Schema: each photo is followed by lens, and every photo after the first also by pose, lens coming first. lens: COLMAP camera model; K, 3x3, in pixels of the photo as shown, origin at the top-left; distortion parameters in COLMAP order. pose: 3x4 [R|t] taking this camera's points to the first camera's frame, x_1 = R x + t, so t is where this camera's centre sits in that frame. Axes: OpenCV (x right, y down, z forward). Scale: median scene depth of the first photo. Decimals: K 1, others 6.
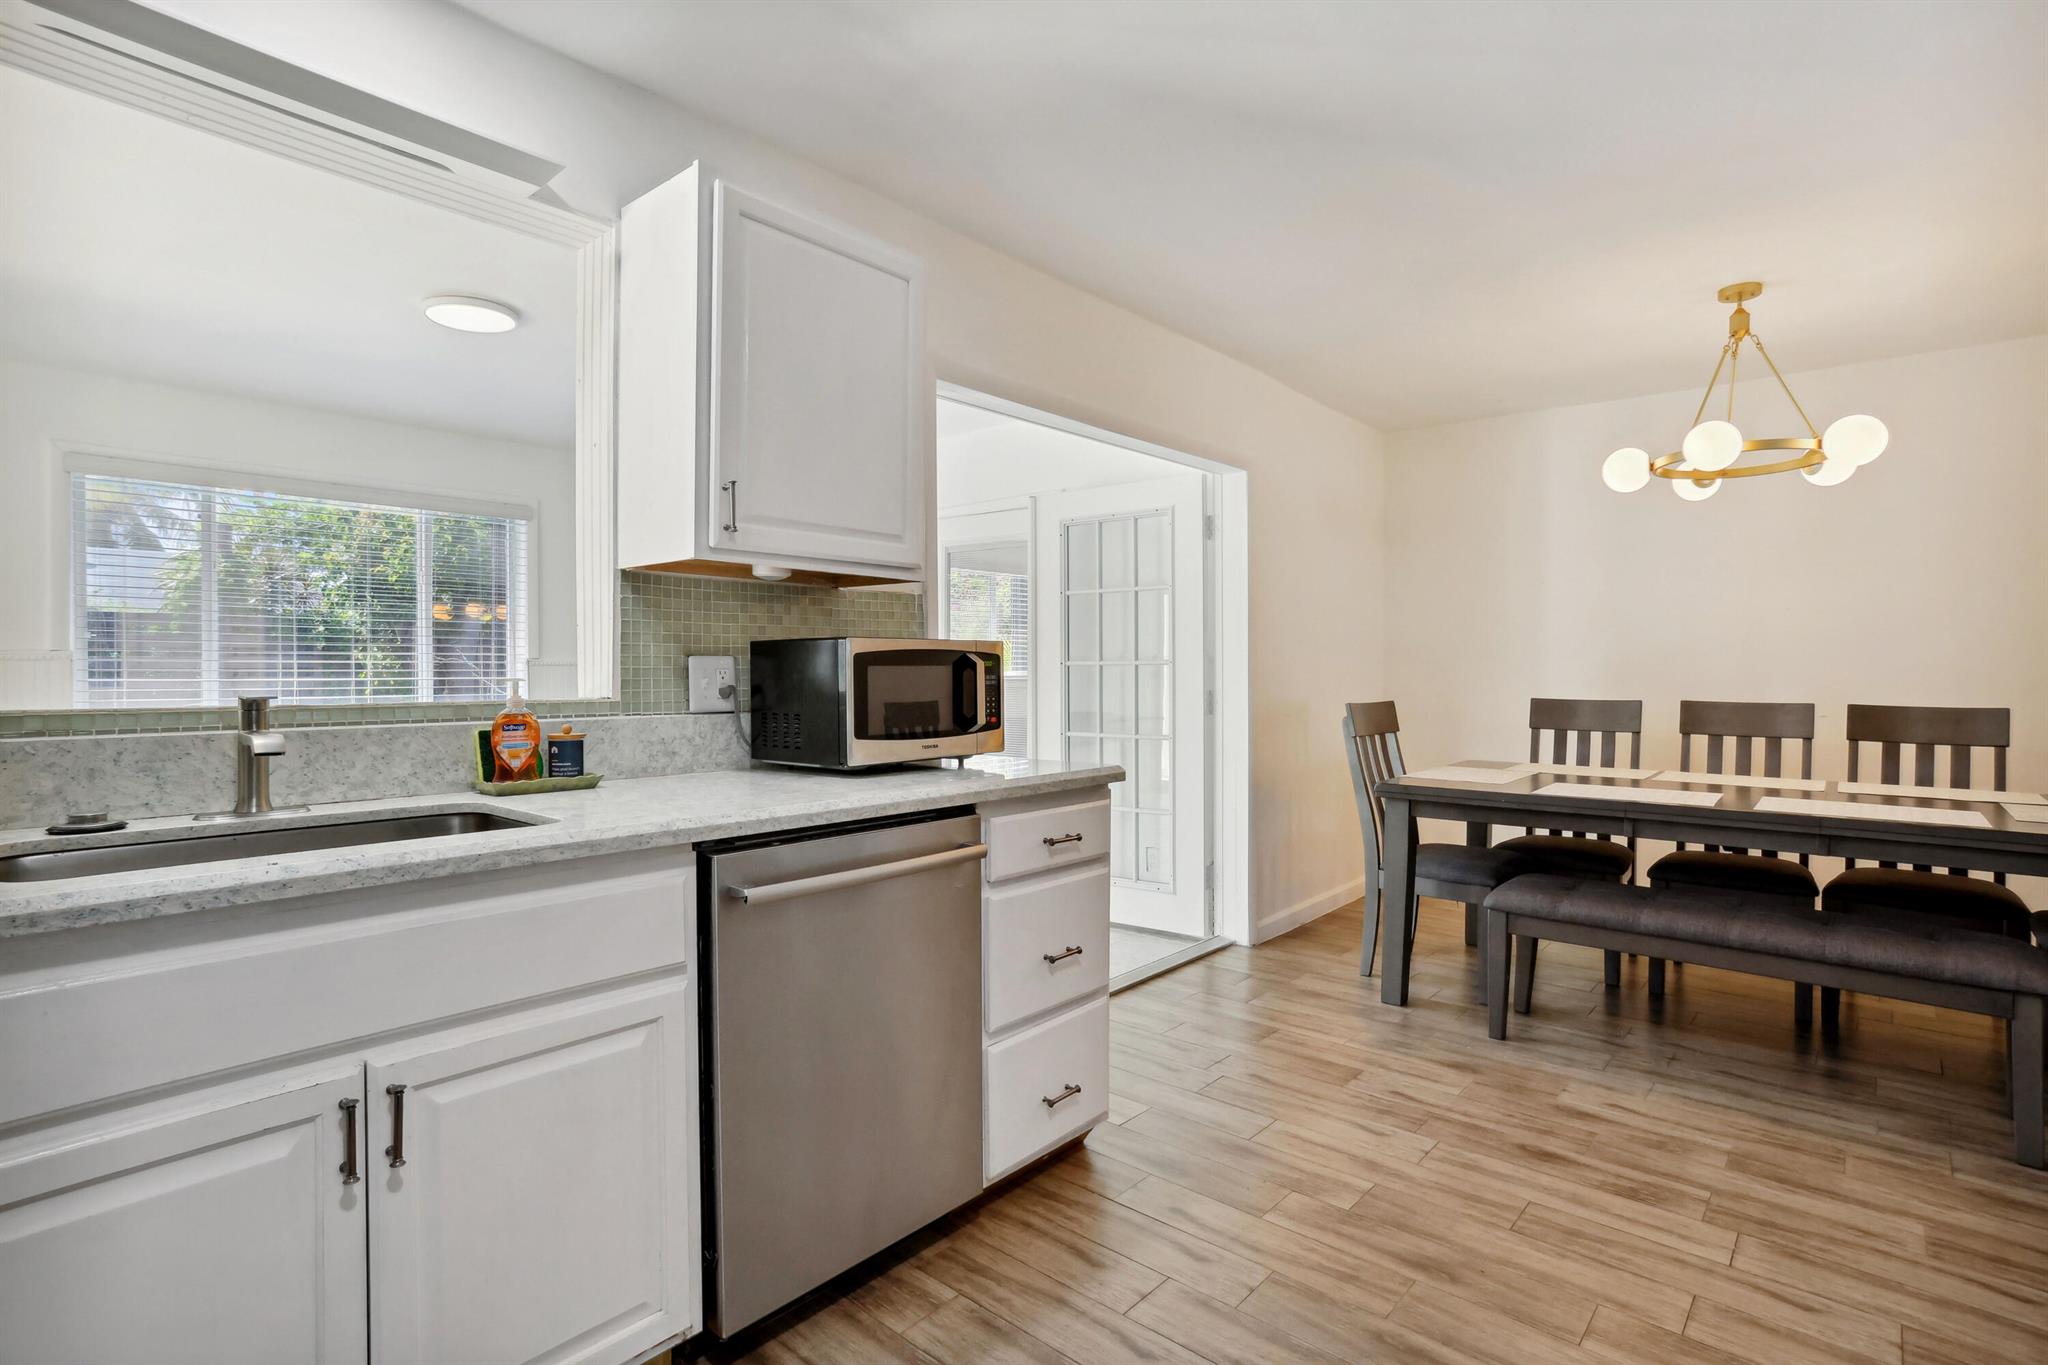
lens RADIAL K [[992.6, 0, 1012.9], [0, 992.6, 681.6], [0, 0, 1]] dist [-0.011283, 0.003292]
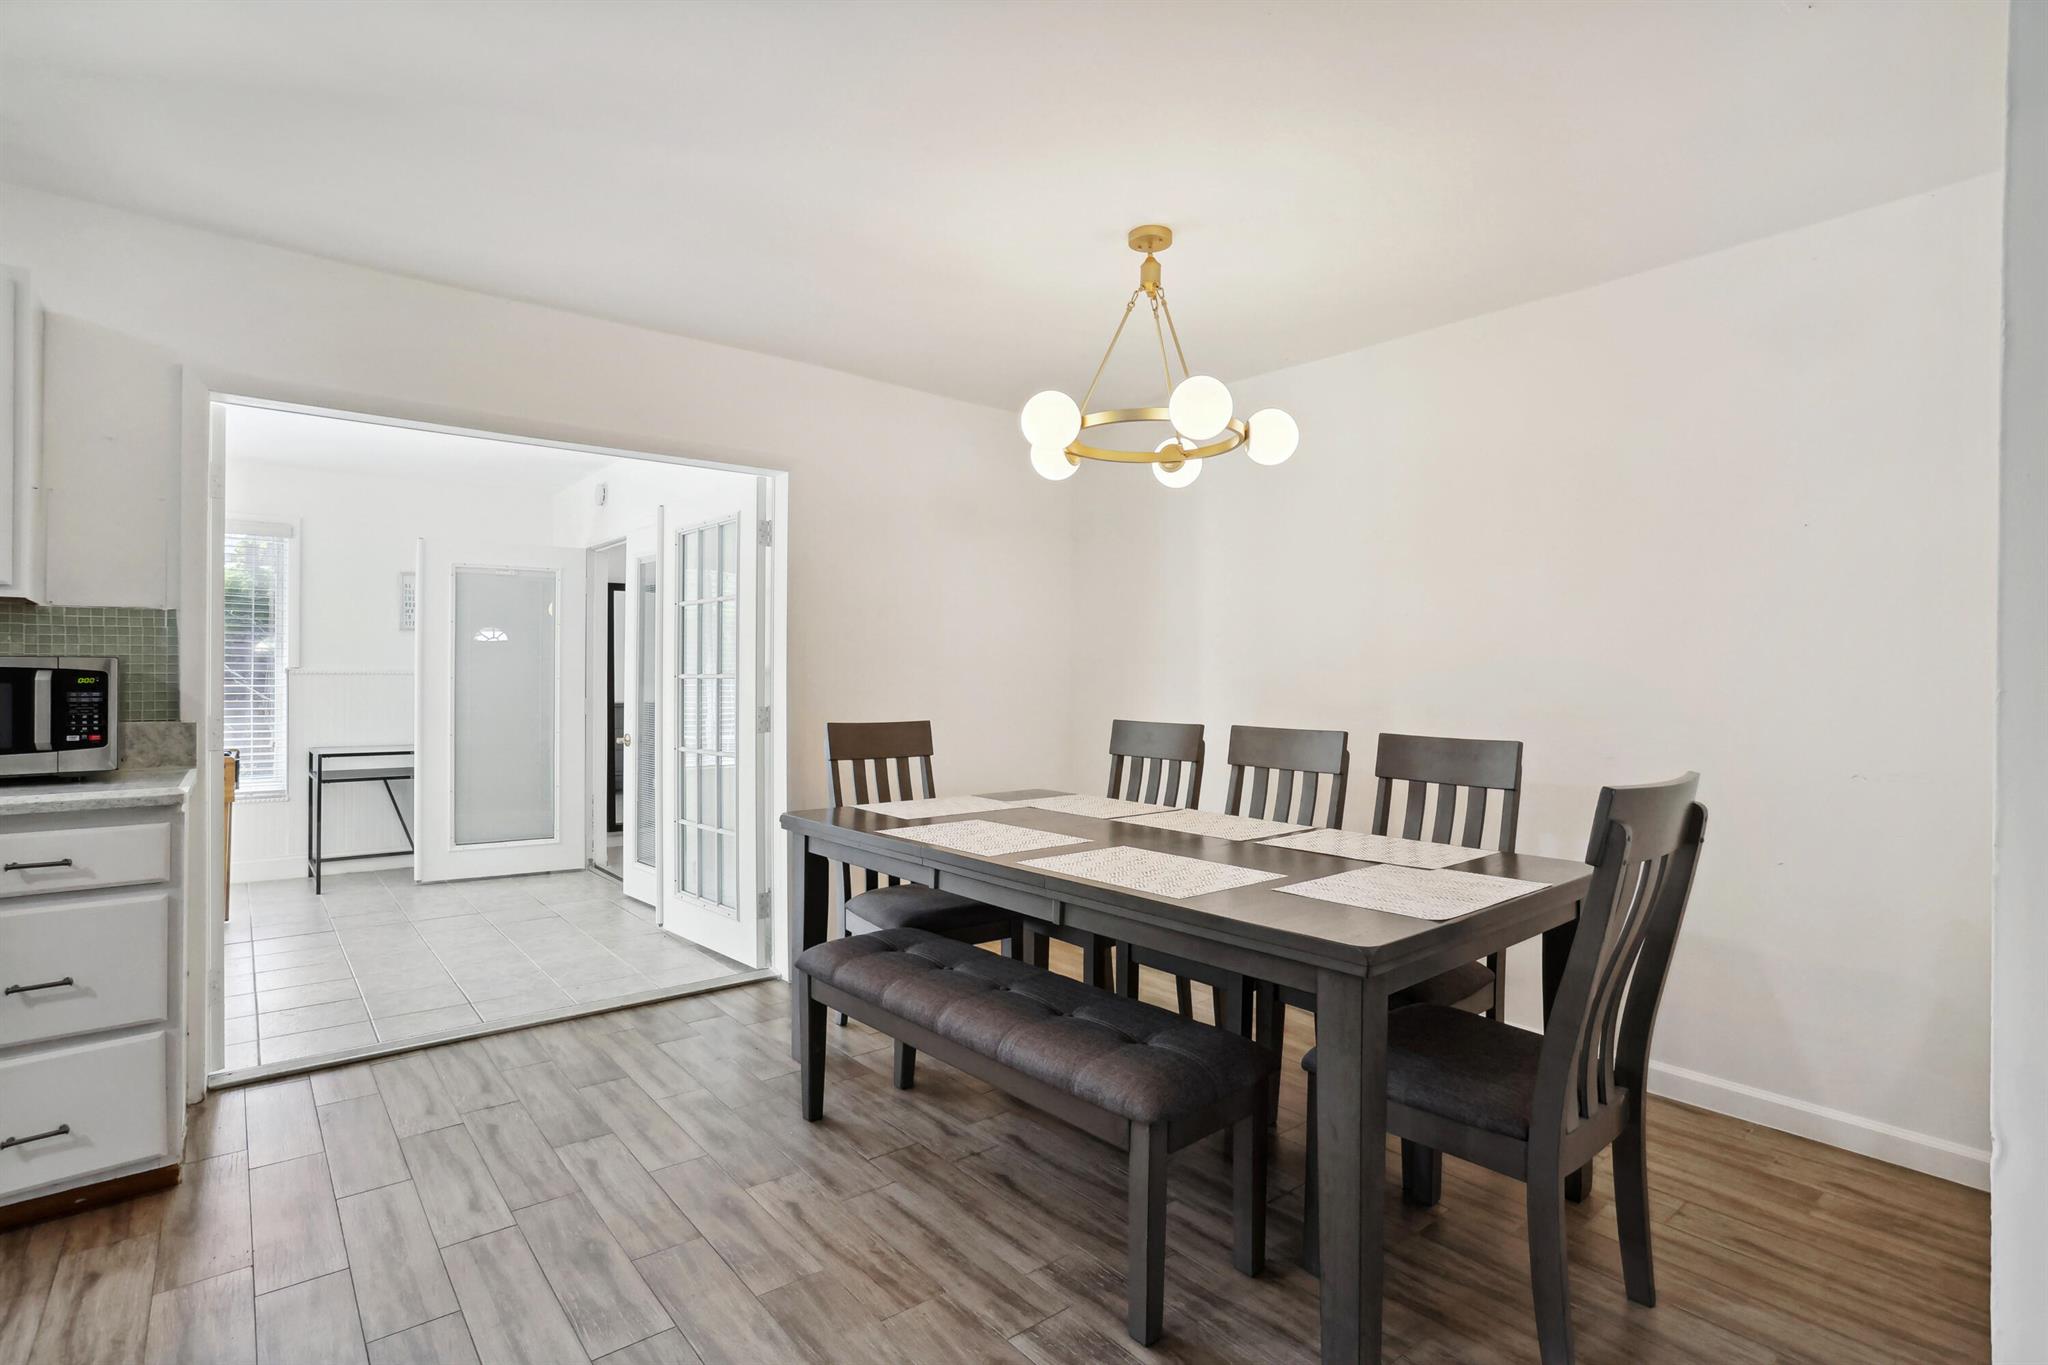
lens RADIAL K [[992.6, 0, 1022.7], [0, 992.6, 676.9], [0, 0, 1]] dist [-0.011283, 0.003292]
pose [[0.984682, 0.006458, -0.174241, 0.936169], [-0.008840, 0.999878, -0.012897, -0.014072], [0.174136, 0.014240, 0.984619, 0.187614]]
